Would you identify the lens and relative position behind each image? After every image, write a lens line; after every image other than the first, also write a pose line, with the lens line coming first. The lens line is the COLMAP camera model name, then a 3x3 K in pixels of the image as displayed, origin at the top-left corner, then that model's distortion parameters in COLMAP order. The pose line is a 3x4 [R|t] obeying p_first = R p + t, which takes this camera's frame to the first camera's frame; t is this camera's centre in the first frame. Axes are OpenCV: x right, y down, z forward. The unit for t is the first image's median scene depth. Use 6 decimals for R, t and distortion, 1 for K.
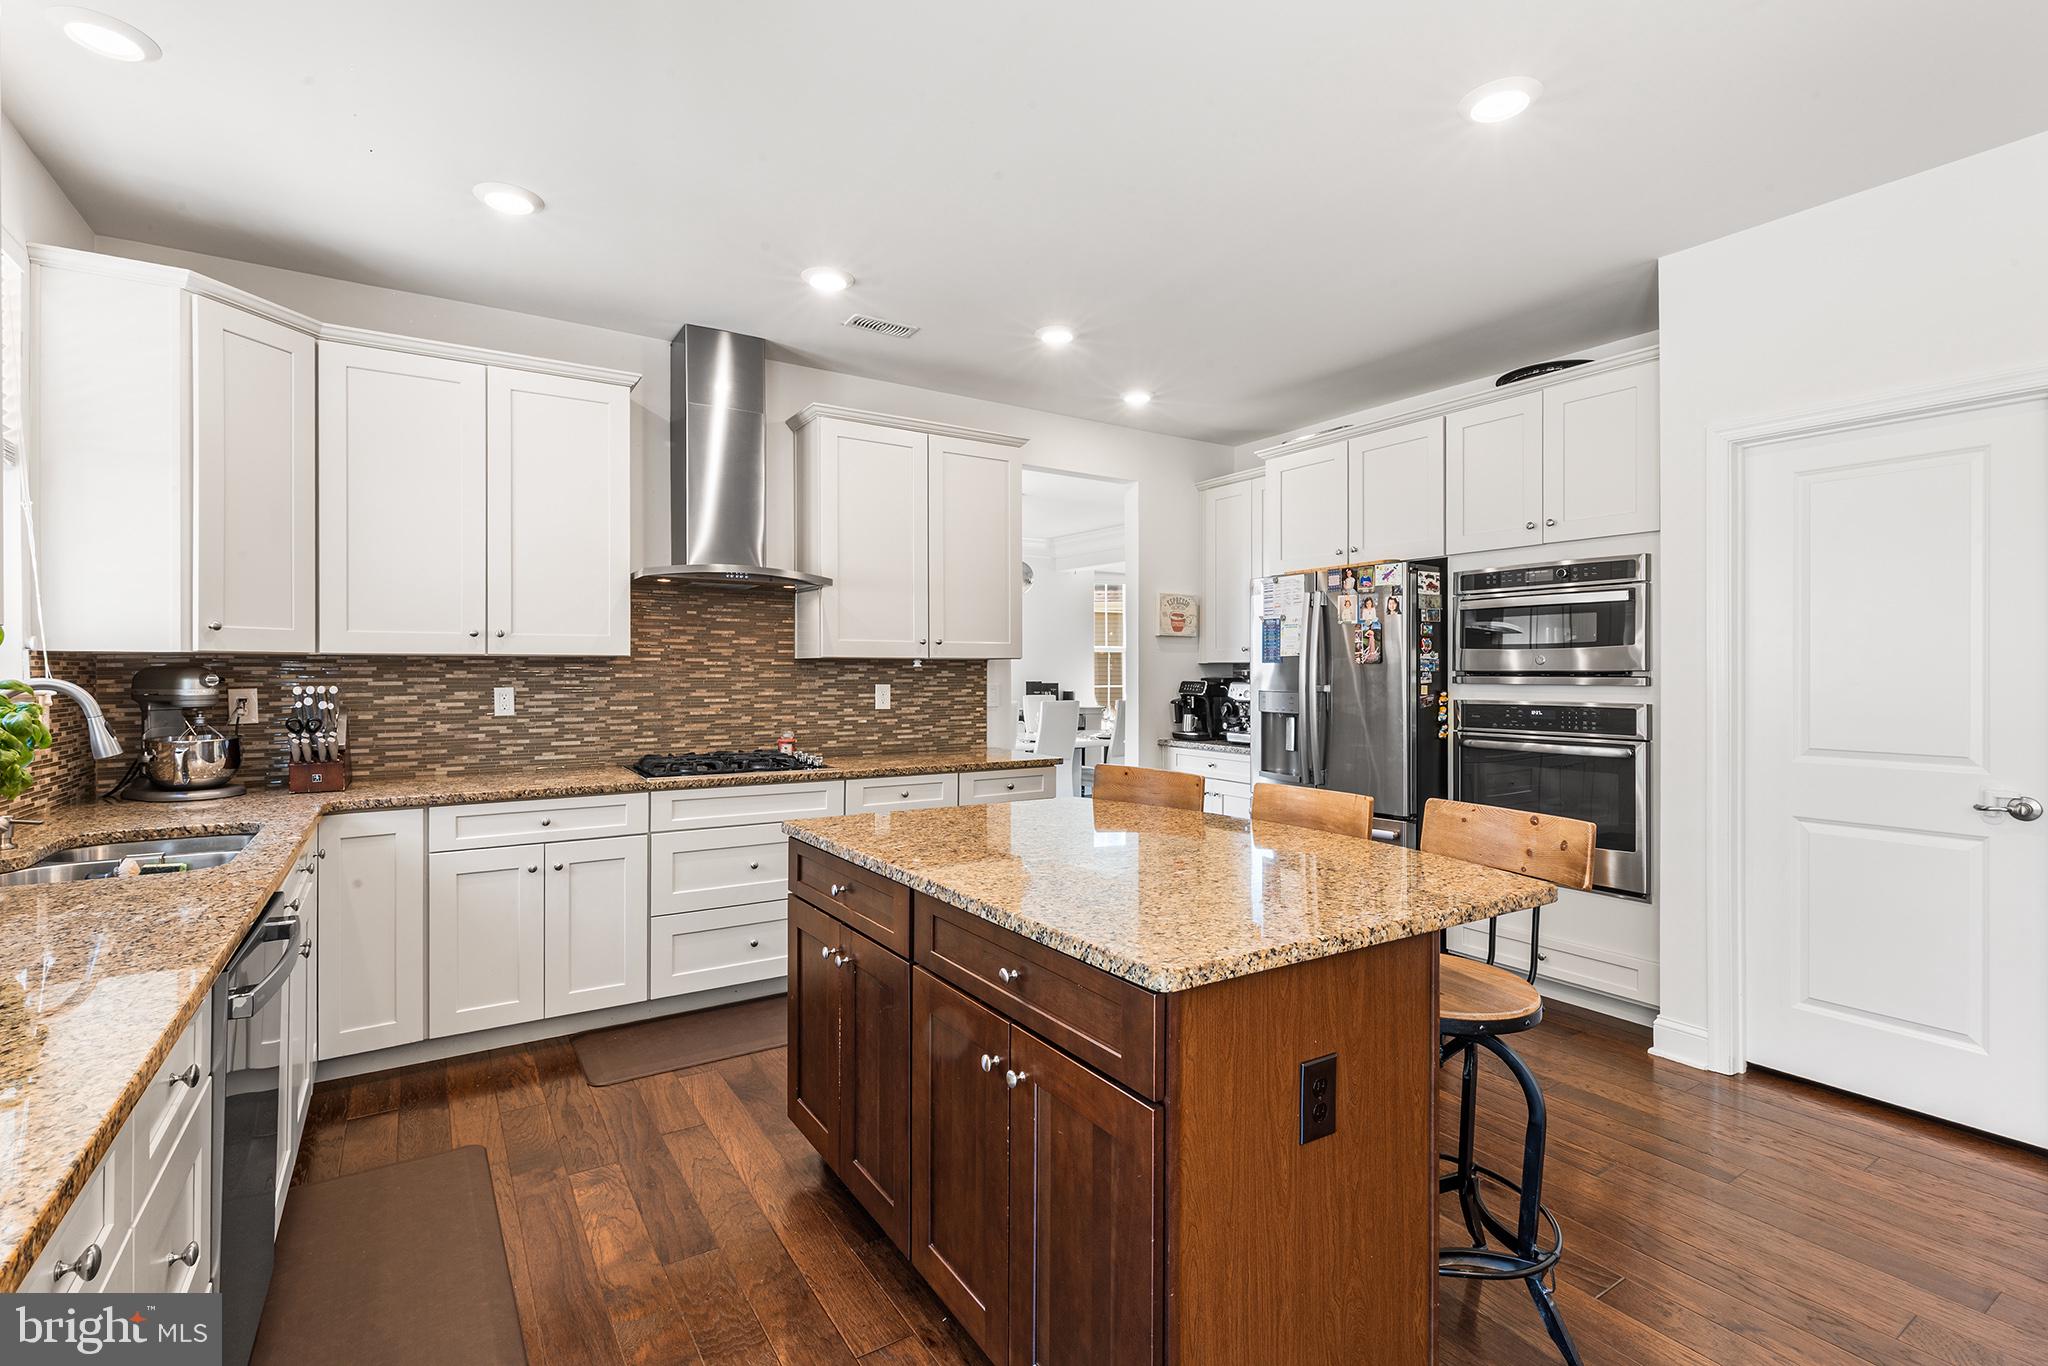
lens RADIAL K [[932.4, 0, 1021.8], [0, 932.4, 665.4], [0, 0, 1]] dist [0.002004, -0.000112]
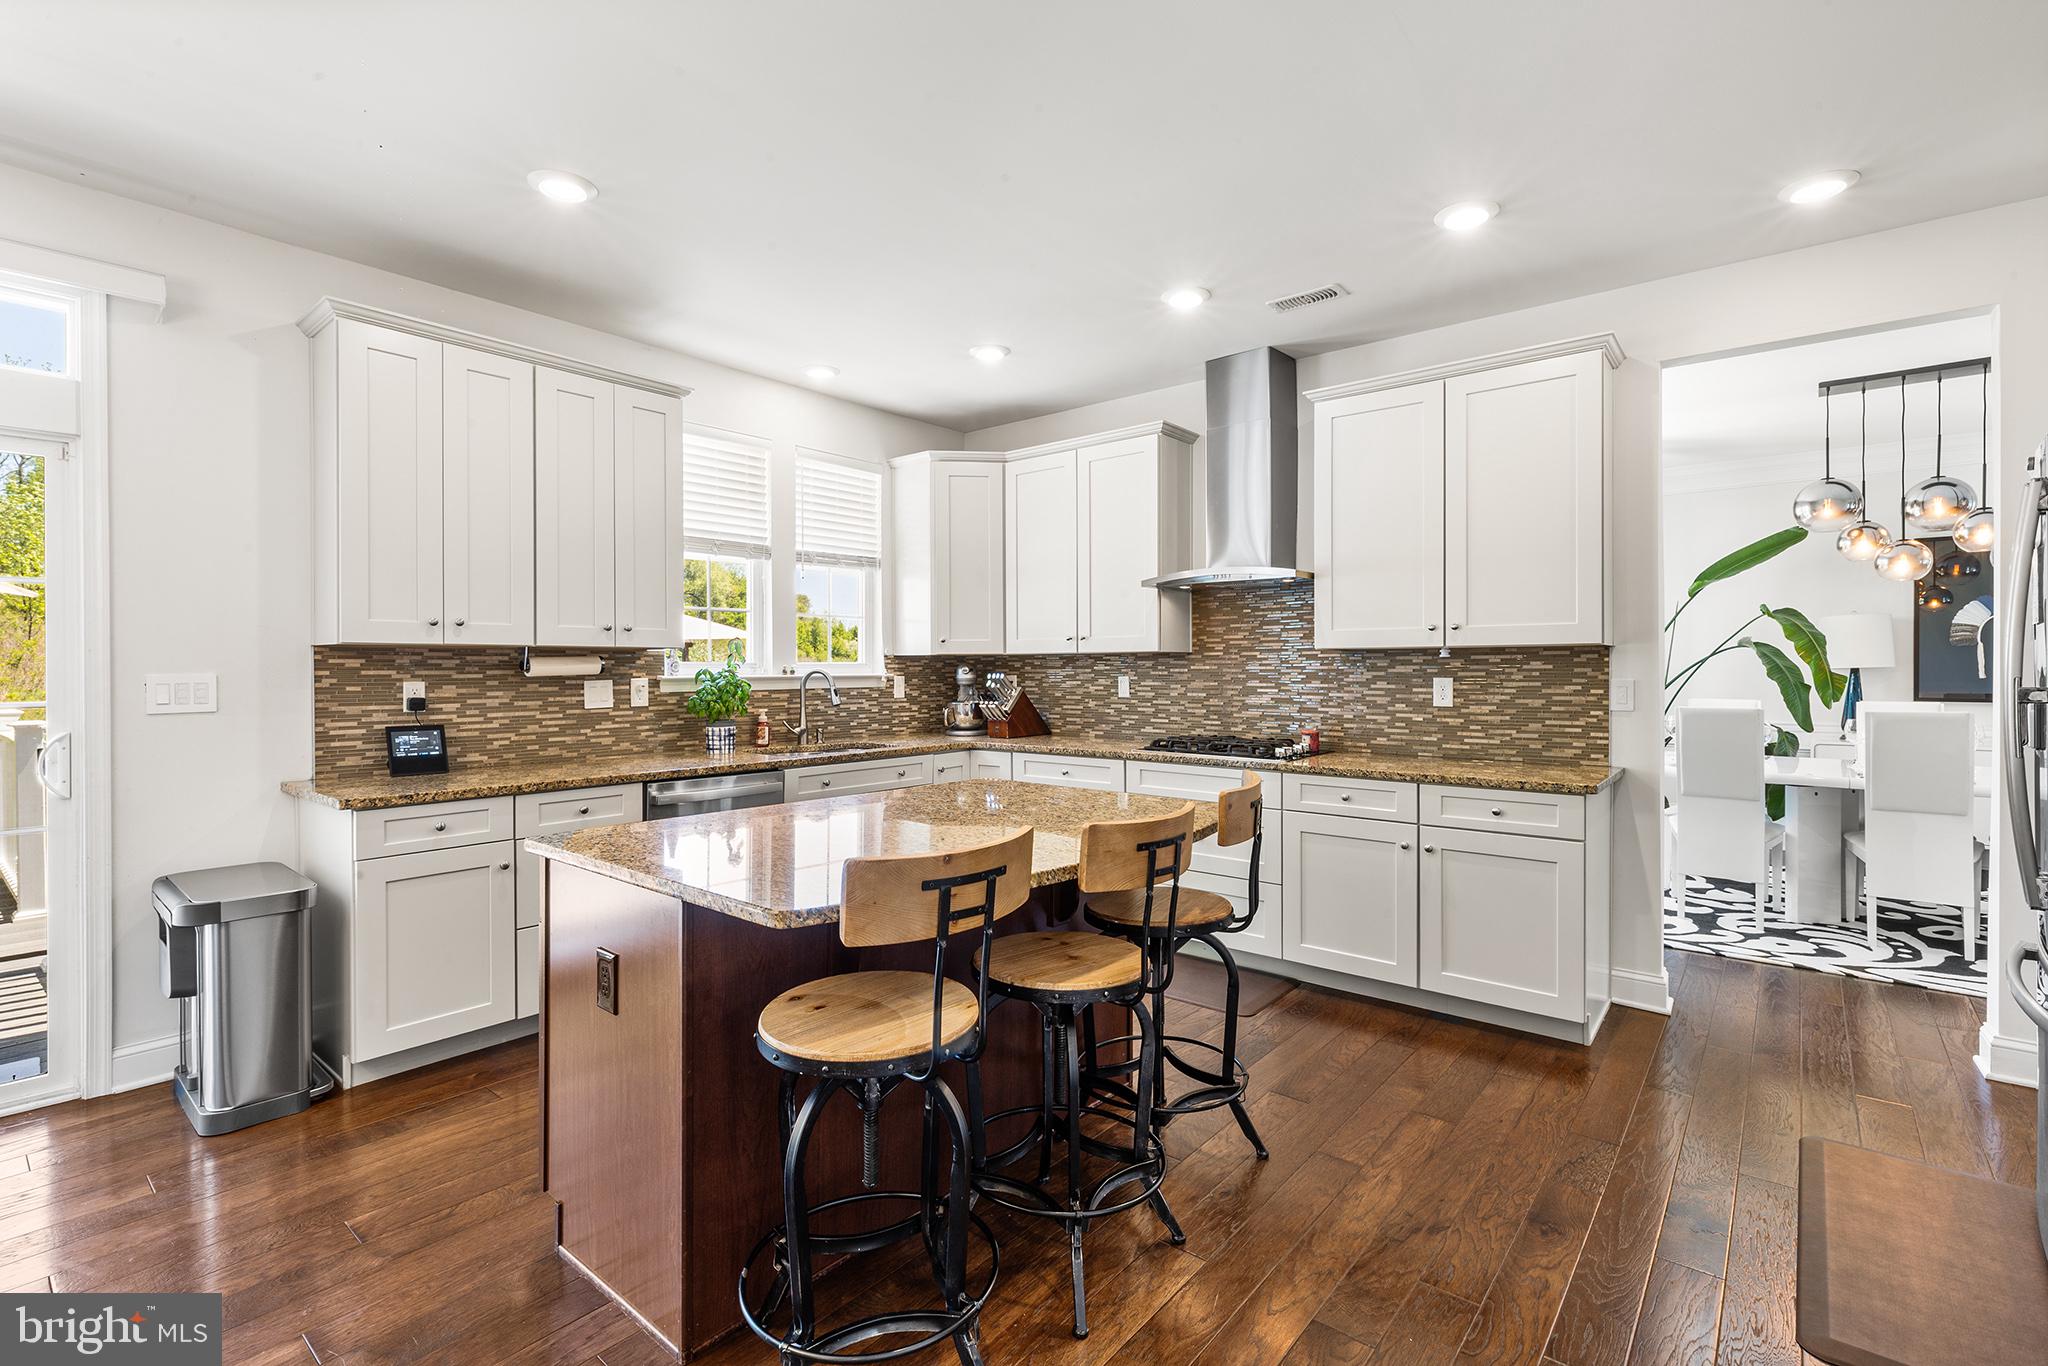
lens RADIAL K [[927.5, 0, 1023.5], [0, 927.5, 673.1], [0, 0, 1]] dist [0.002272, -0.000379]
pose [[0.293589, 0.005382, -0.955917, 0.643277], [0.009793, 0.999915, 0.008637, 0.005407], [0.955882, -0.011898, 0.293511, 0.430404]]
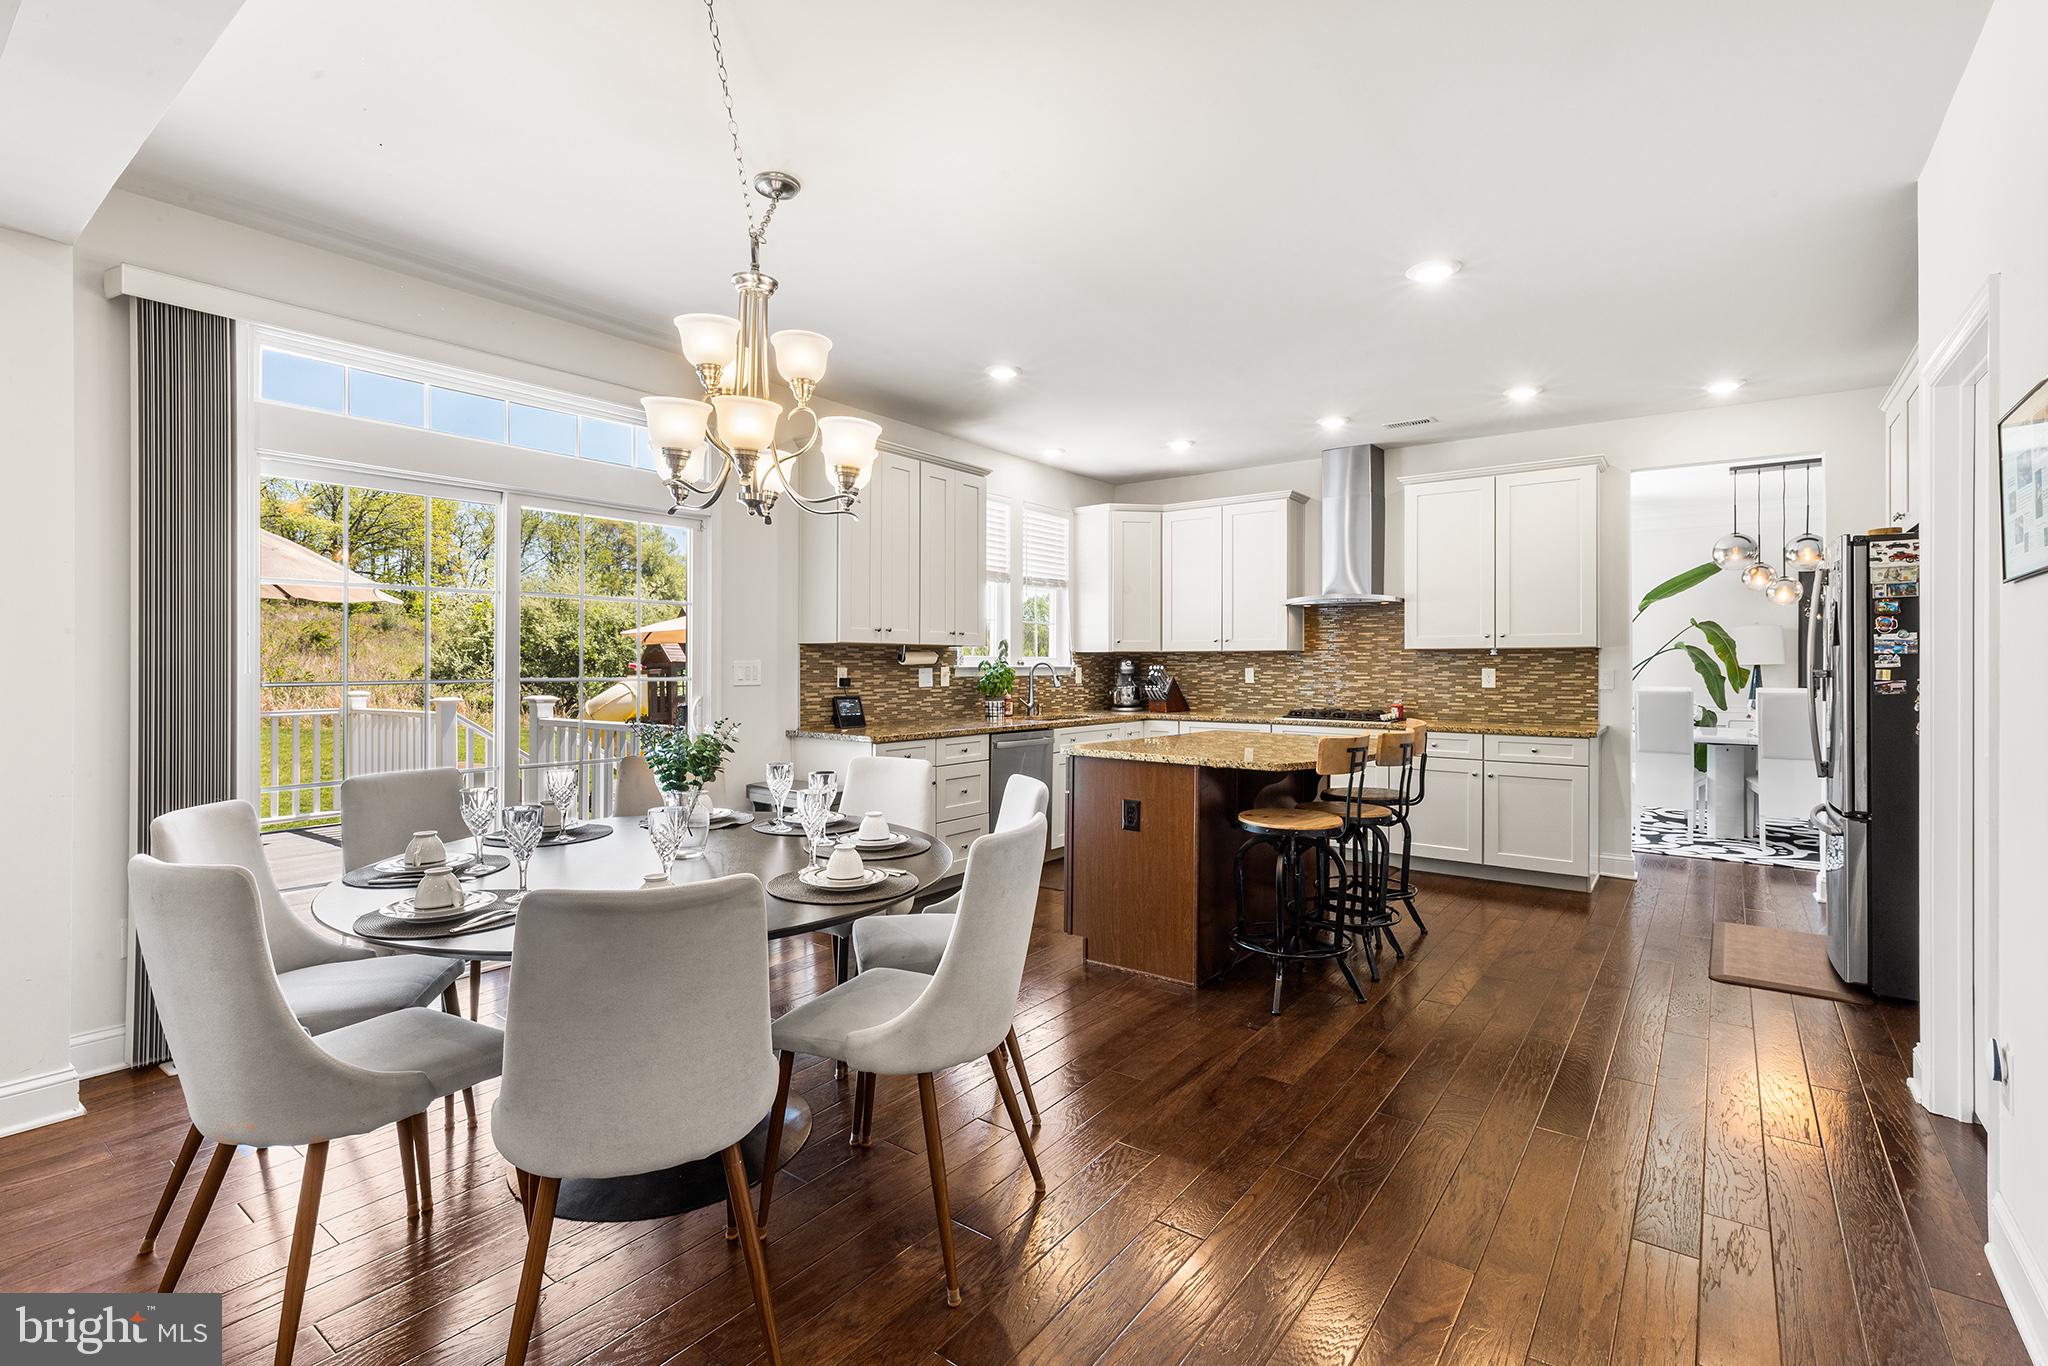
lens RADIAL K [[932.4, 0, 1021.8], [0, 932.4, 665.4], [0, 0, 1]] dist [0.002004, -0.000112]
pose [[0.341264, 0.000757, -0.939967, 0.984761], [0.005447, 0.999981, 0.002783, 0.009959], [0.939952, -0.006070, 0.341254, -0.071520]]
